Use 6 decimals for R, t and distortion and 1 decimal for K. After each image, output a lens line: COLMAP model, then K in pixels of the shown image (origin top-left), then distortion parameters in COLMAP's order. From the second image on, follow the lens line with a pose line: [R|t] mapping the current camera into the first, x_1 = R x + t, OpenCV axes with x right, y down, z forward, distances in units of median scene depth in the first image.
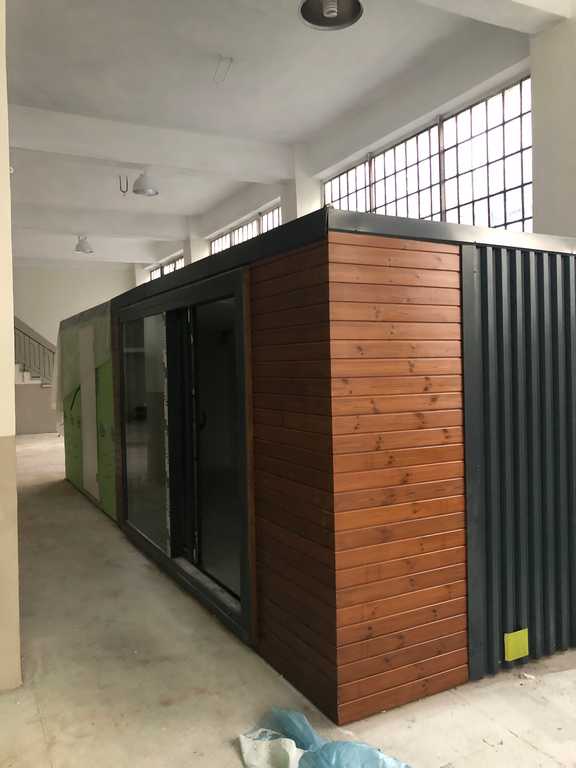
lens RADIAL K [[634.7, 0, 287.9], [0, 634.7, 382.3], [0, 0, 1]] dist [-0.009674, 0.003273]
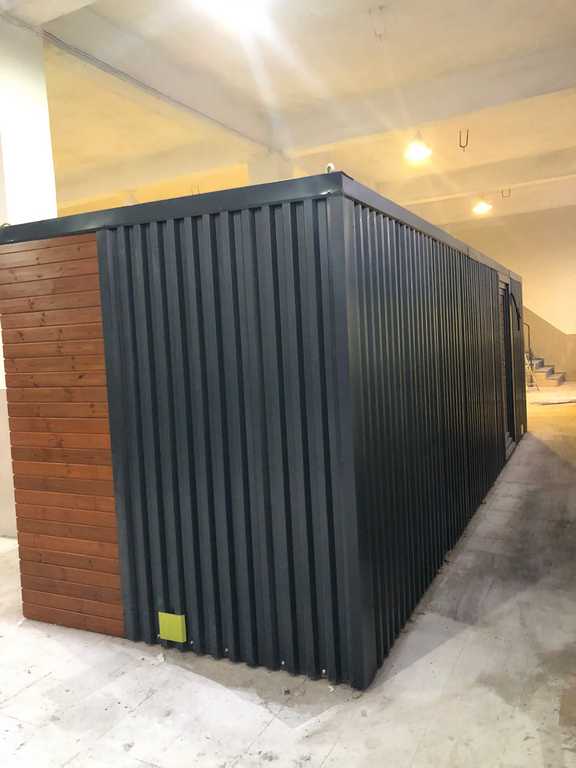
lens RADIAL K [[634.7, 0, 287.9], [0, 634.7, 383.5], [0, 0, 1]] dist [-0.009674, 0.003273]
pose [[0.584572, 0.051323, -0.809717, 1.334087], [0.026692, 0.996240, 0.082416, -0.042848], [0.810903, -0.069791, 0.581004, 0.641404]]
